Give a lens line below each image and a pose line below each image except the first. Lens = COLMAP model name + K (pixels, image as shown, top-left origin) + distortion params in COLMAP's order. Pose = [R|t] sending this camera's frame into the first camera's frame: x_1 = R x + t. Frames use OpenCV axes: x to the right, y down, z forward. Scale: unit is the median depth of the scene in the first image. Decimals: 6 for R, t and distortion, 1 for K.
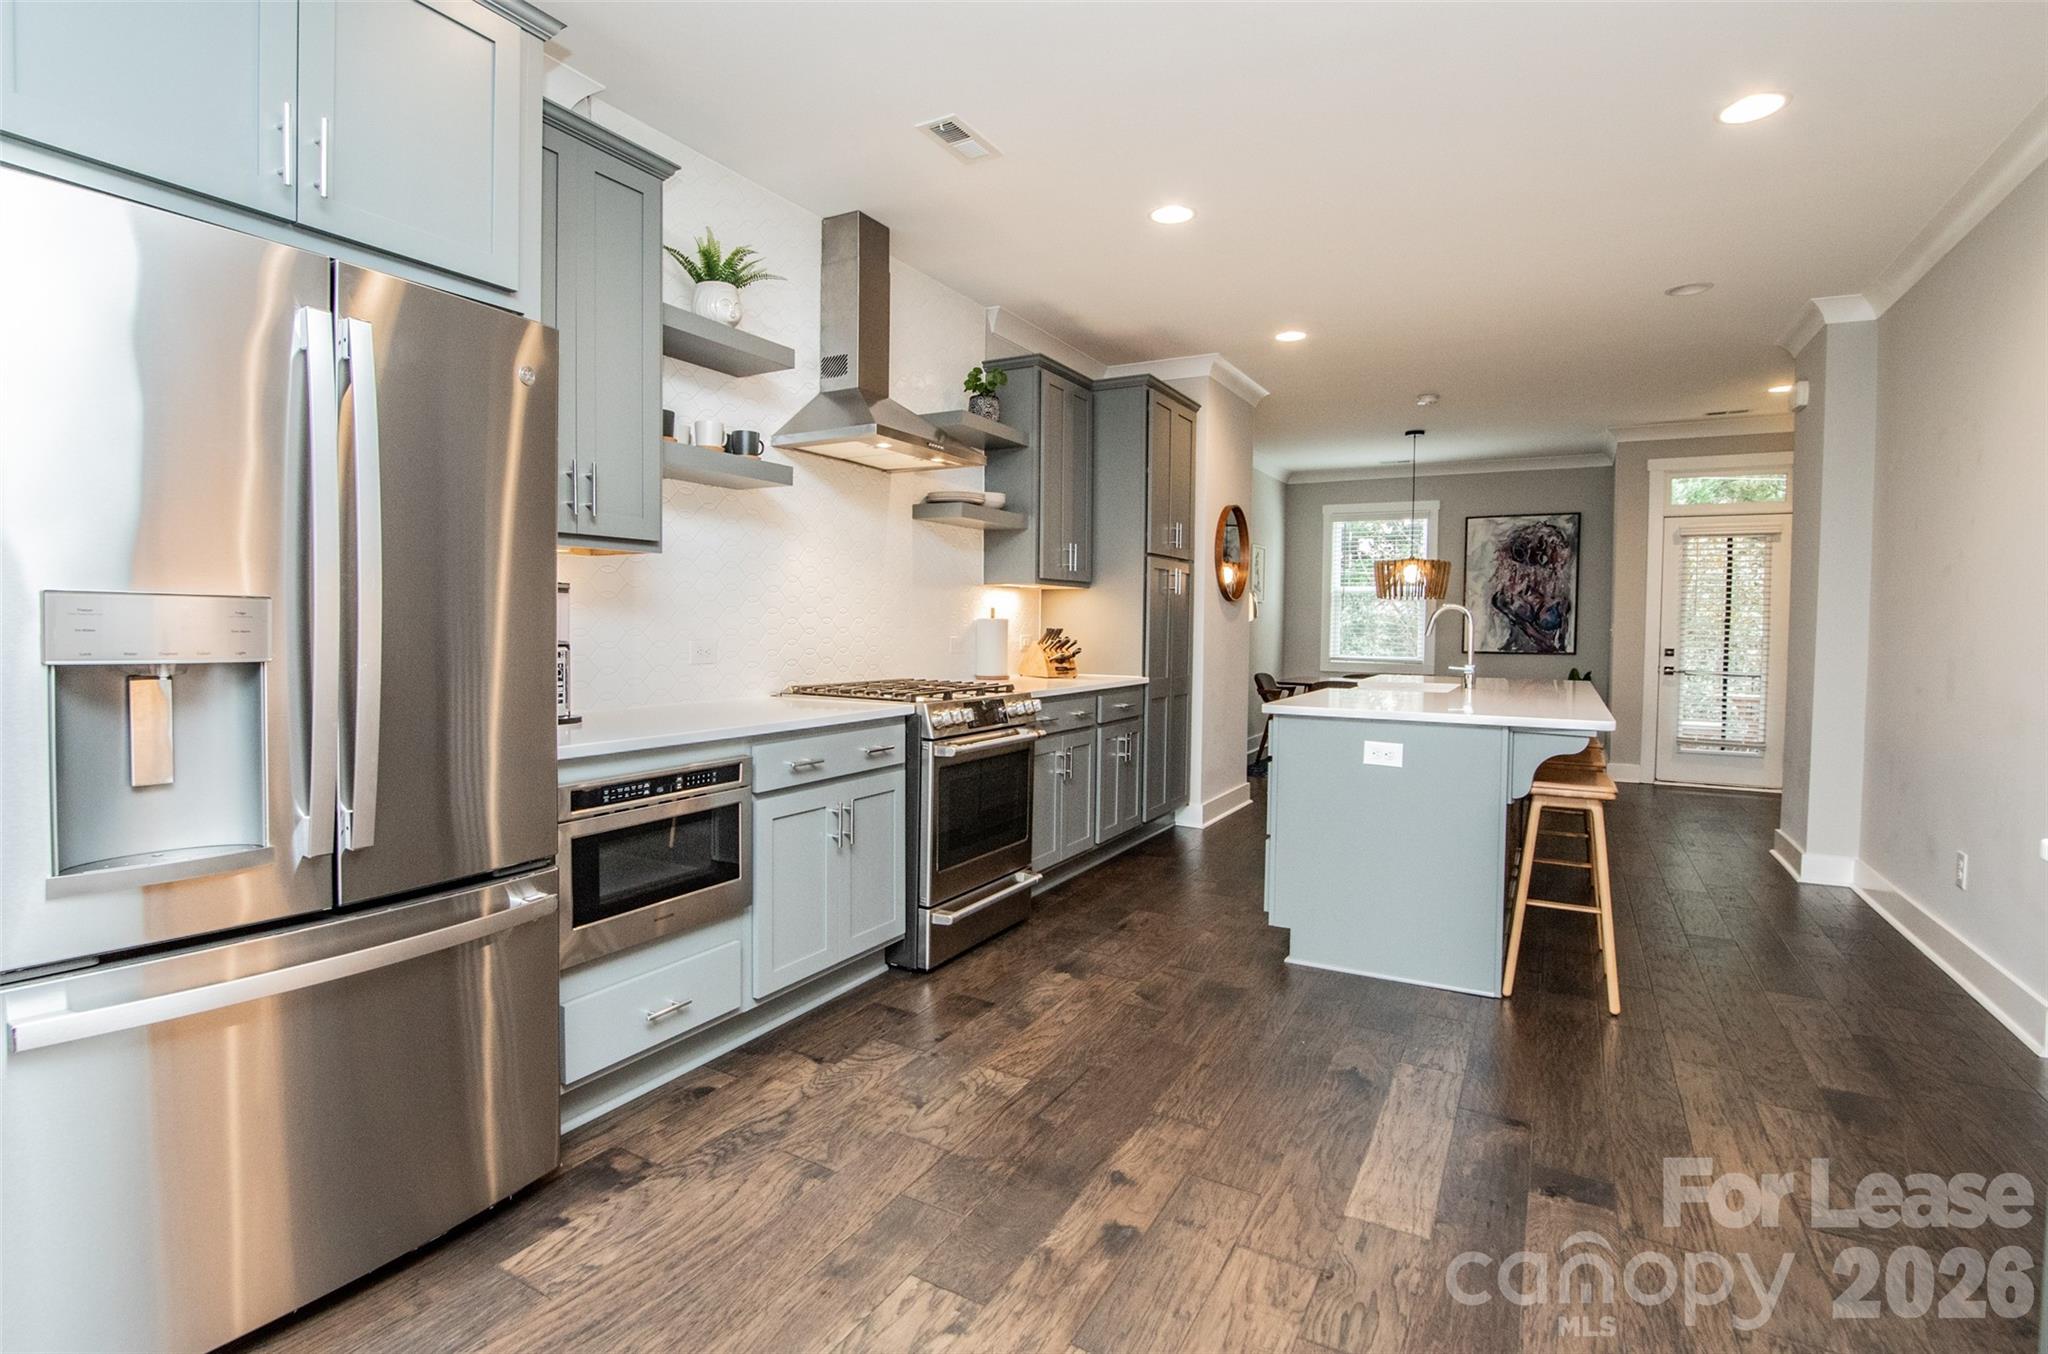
lens RADIAL K [[993.8, 0, 979.2], [0, 993.8, 659.1], [0, 0, 1]] dist [-0.031250, 0.001263]
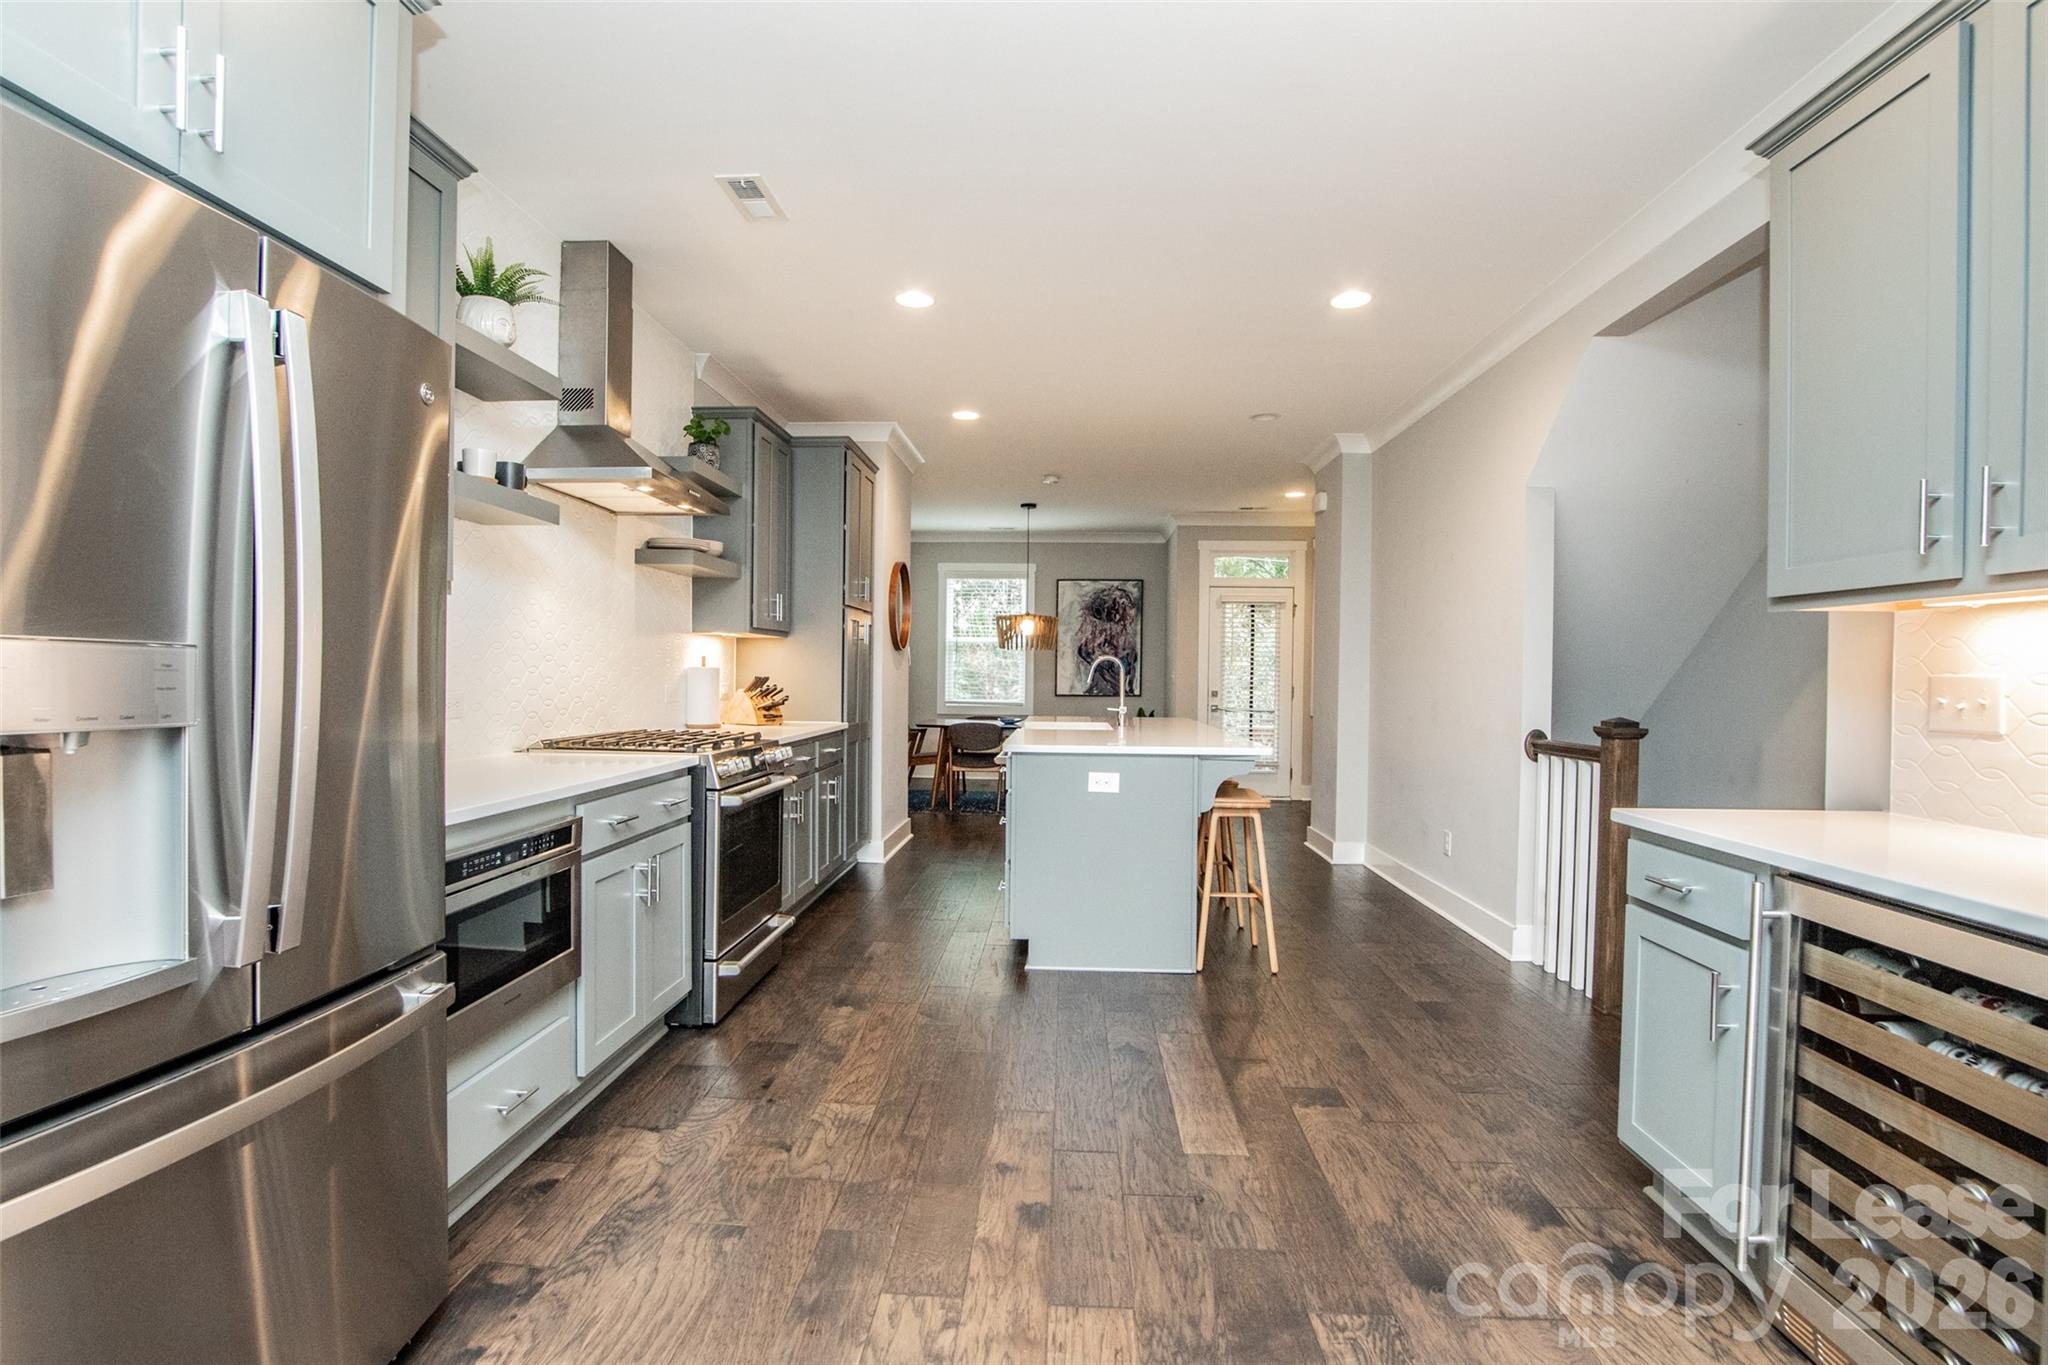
lens RADIAL K [[971.9, 0, 1009.1], [0, 971.9, 687.4], [0, 0, 1]] dist [-0.033250, 0.001788]
pose [[0.891262, -0.006581, 0.453441, -0.193994], [0.014224, 0.999808, -0.013447, -0.003715], [-0.453266, 0.018435, 0.891185, 0.003550]]
